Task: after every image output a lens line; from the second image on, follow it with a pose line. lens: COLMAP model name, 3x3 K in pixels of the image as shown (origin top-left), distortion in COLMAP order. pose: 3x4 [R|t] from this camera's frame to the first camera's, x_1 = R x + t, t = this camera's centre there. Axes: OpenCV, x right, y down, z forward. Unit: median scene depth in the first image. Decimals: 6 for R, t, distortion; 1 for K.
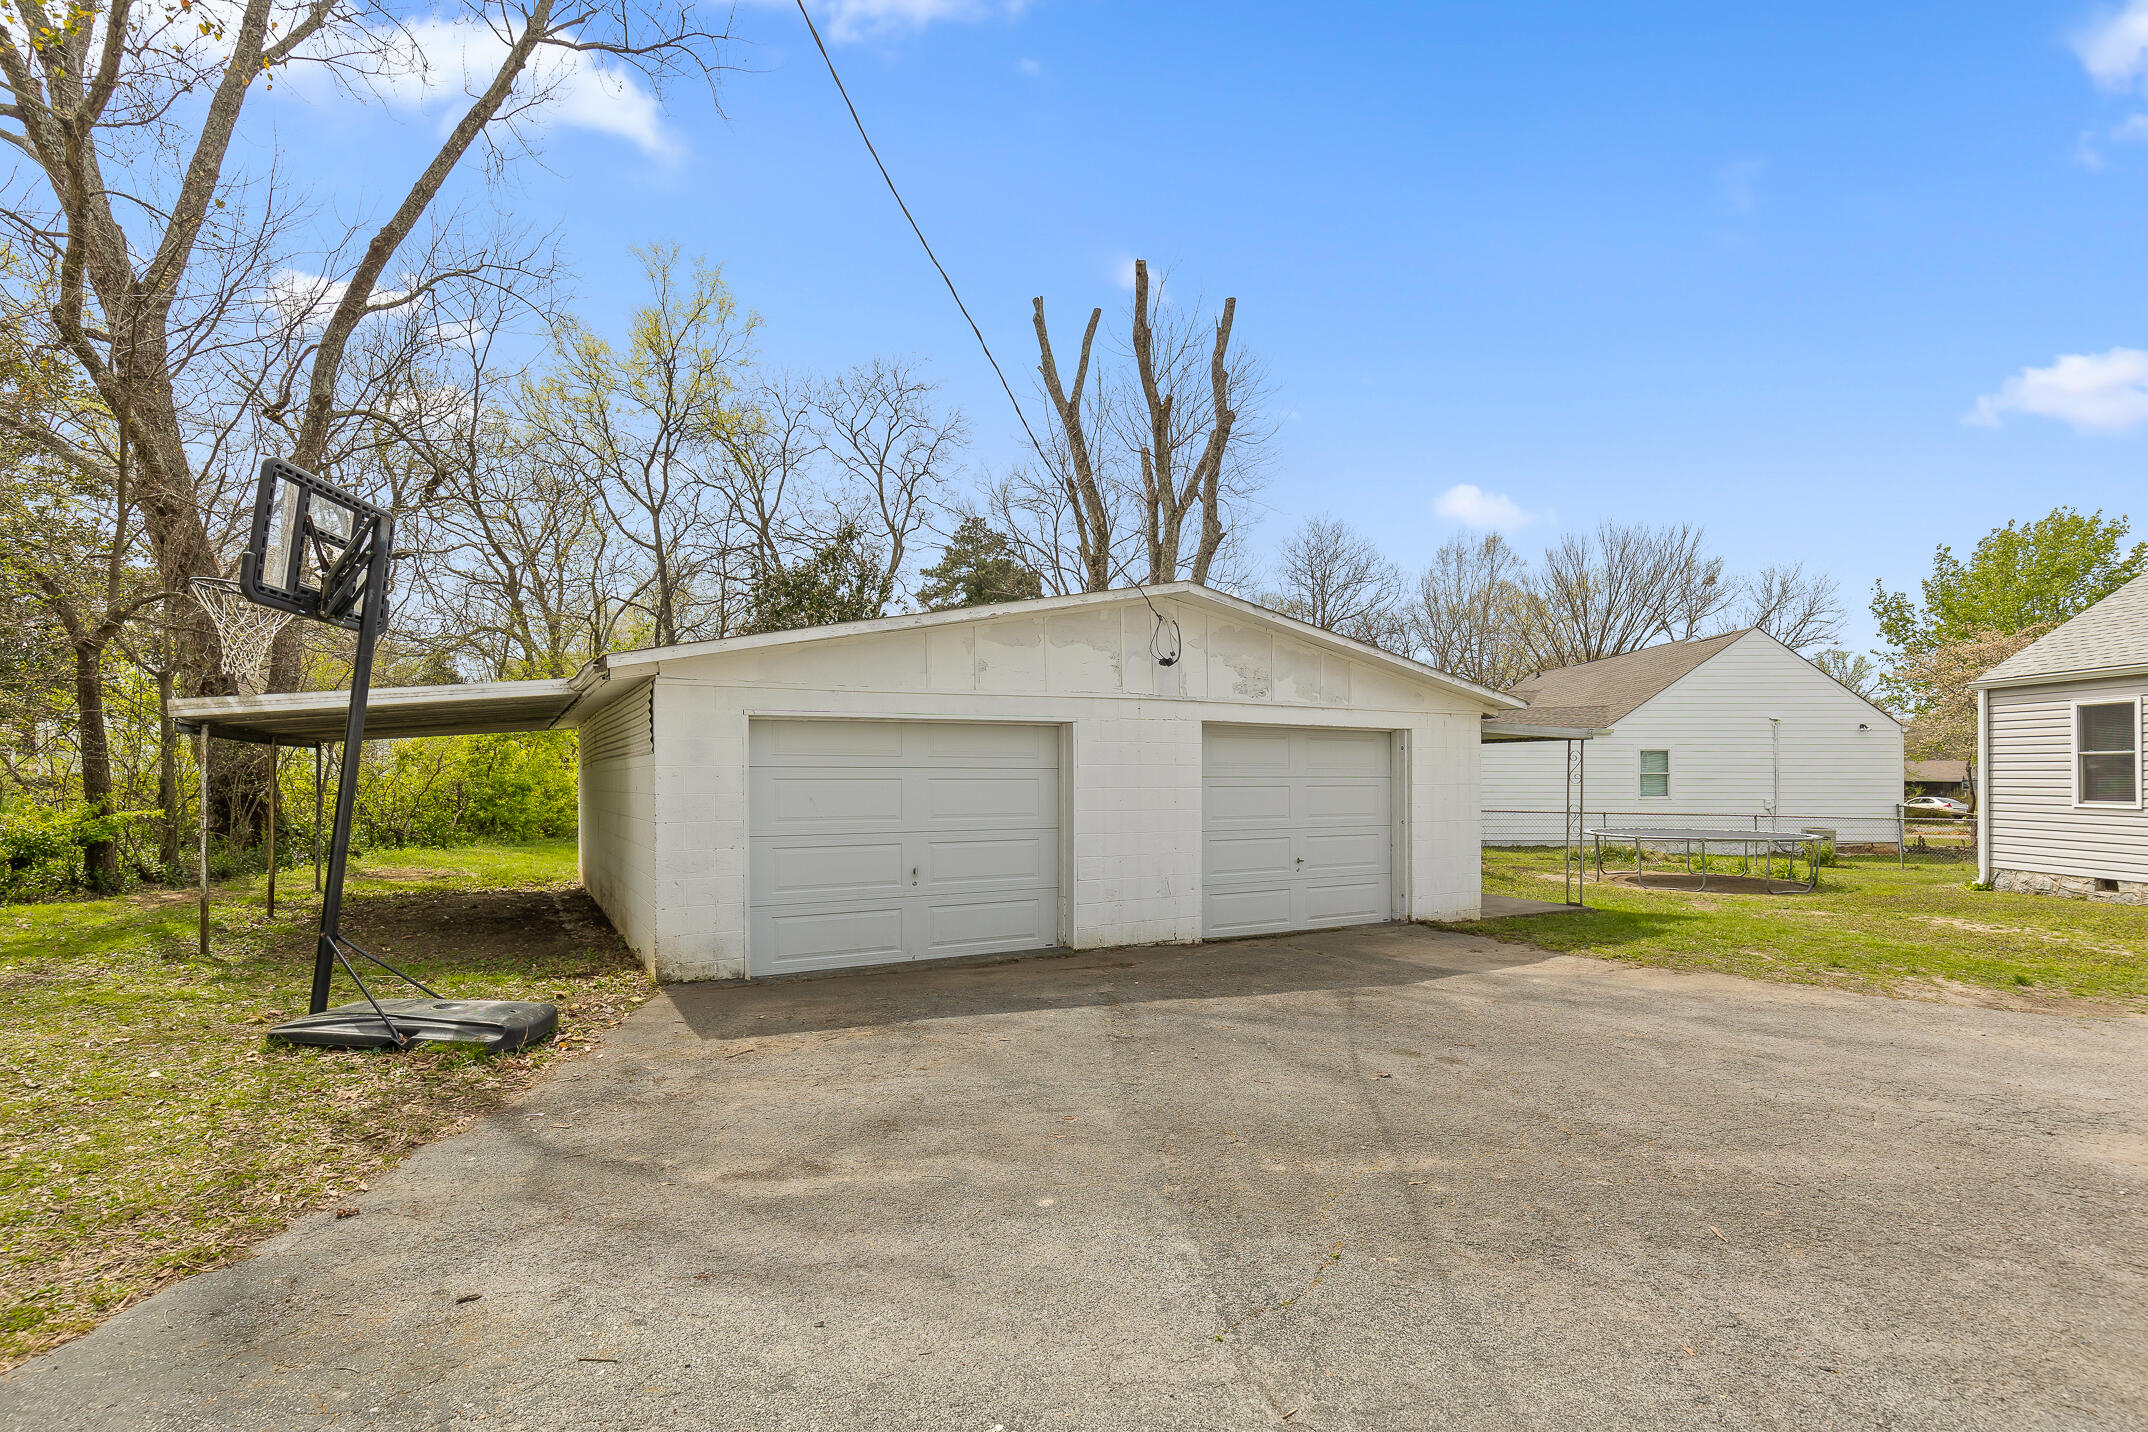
lens RADIAL K [[1025.8, 0, 1068.7], [0, 1025.8, 768.9], [0, 0, 1]] dist [0.005276, -0.000508]
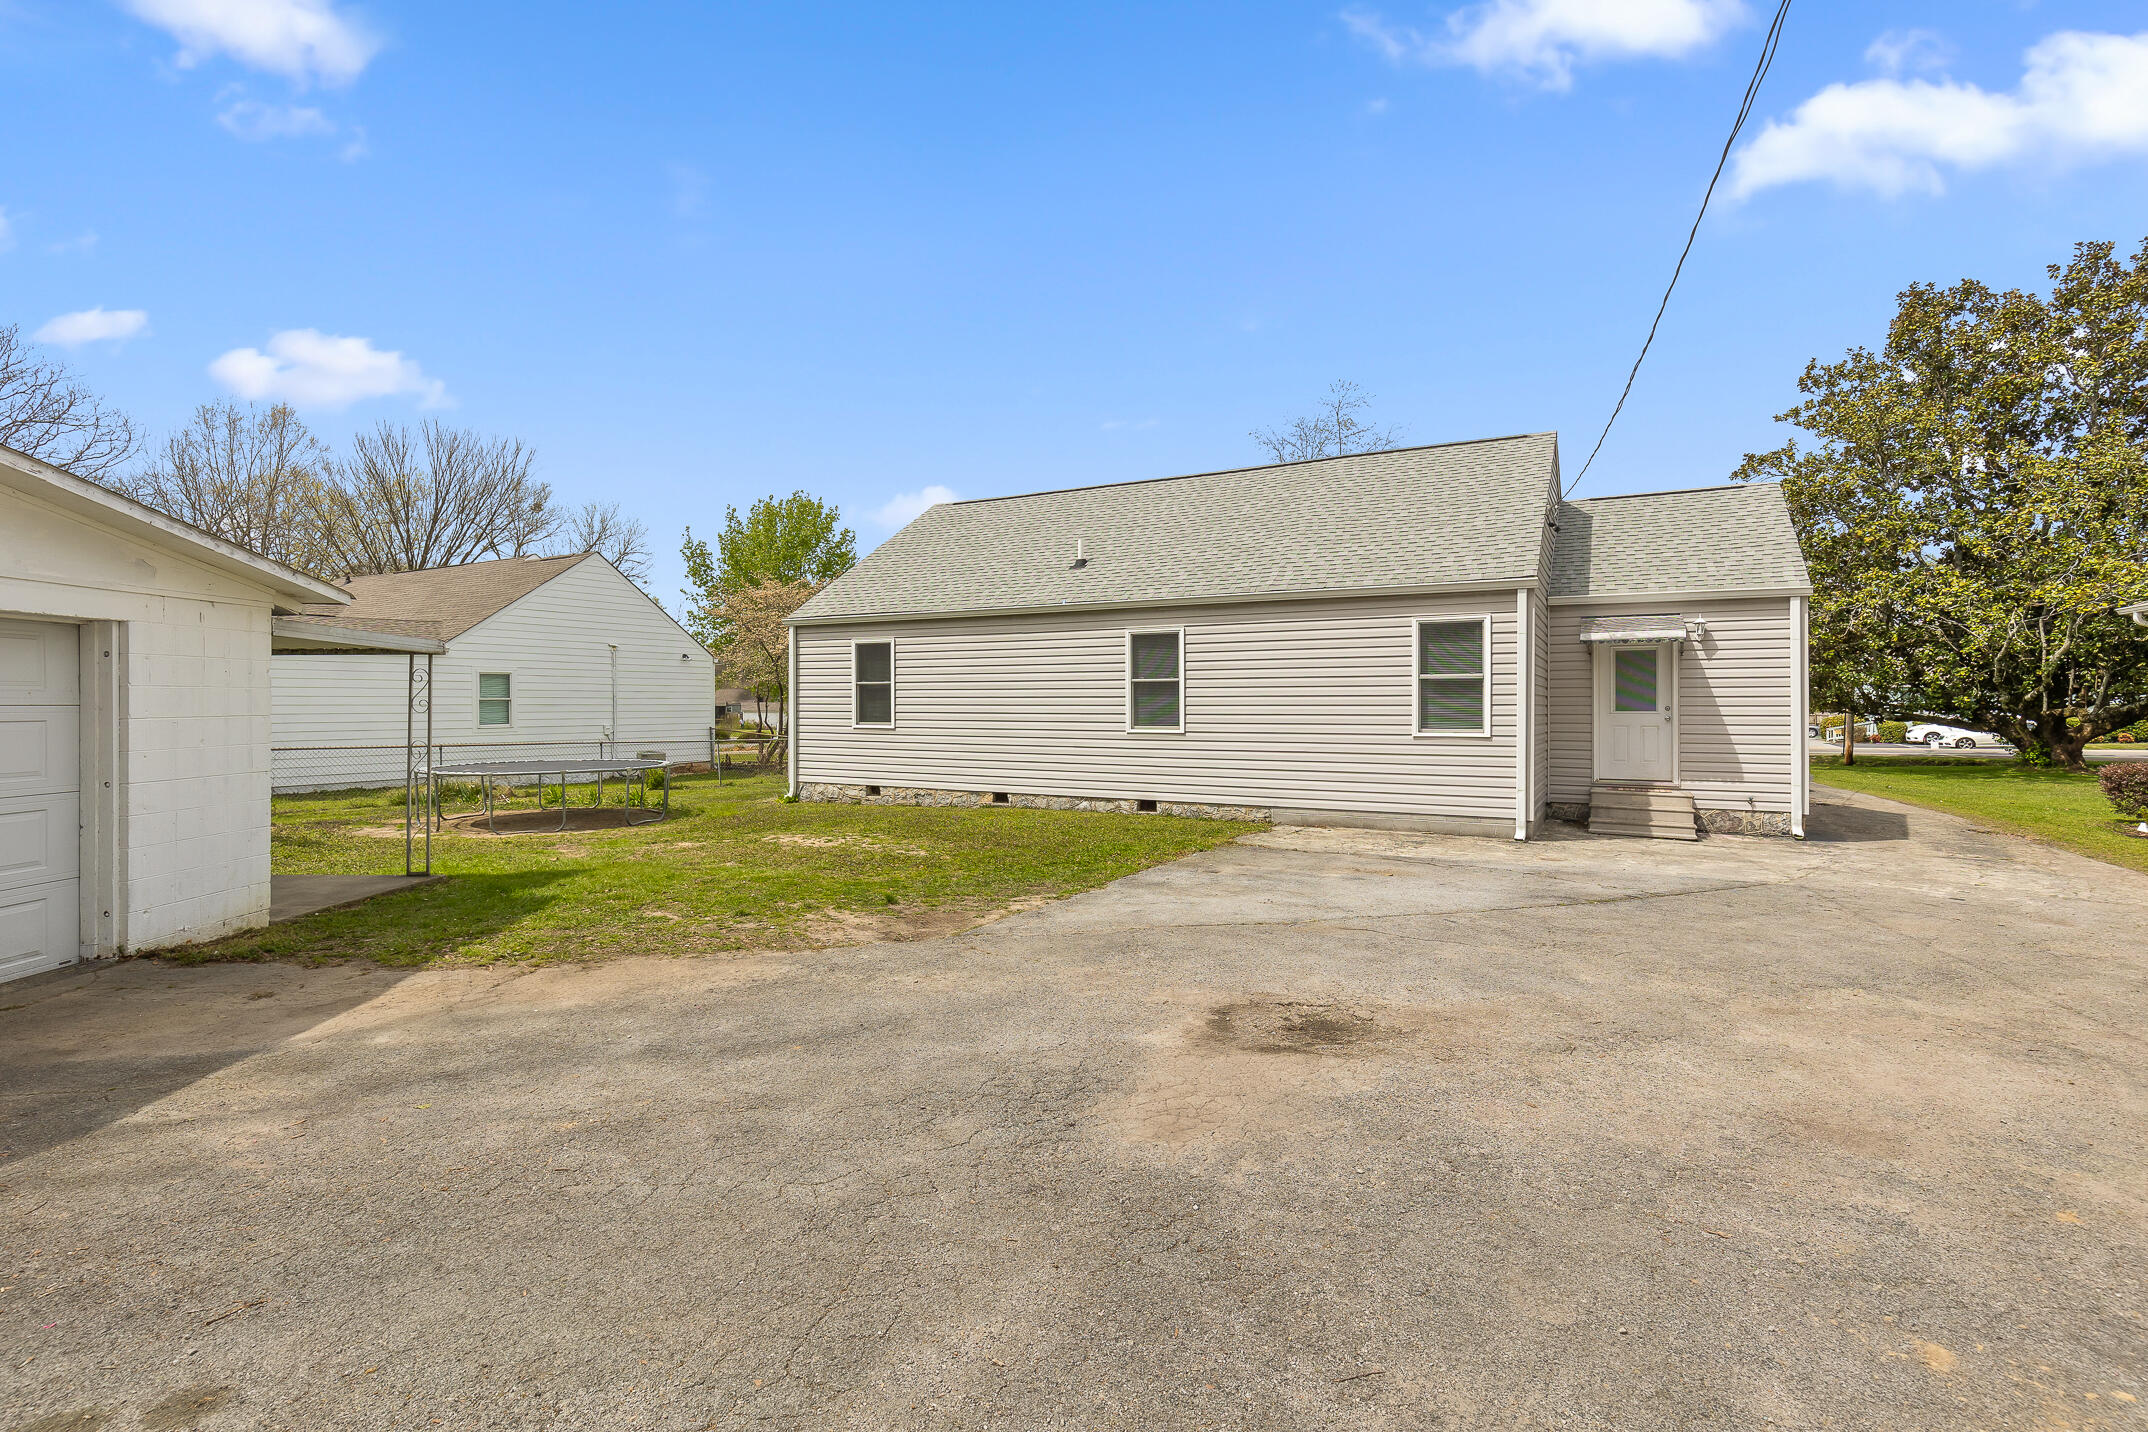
lens RADIAL K [[1006.0, 0, 1073.2], [0, 1006.0, 703.2], [0, 0, 1]] dist [0.007410, -0.000397]
pose [[0.491169, -0.001931, 0.871062, 0.066647], [-0.005621, 0.999970, 0.005386, 0.000486], [-0.871046, -0.007541, 0.491143, 0.172207]]
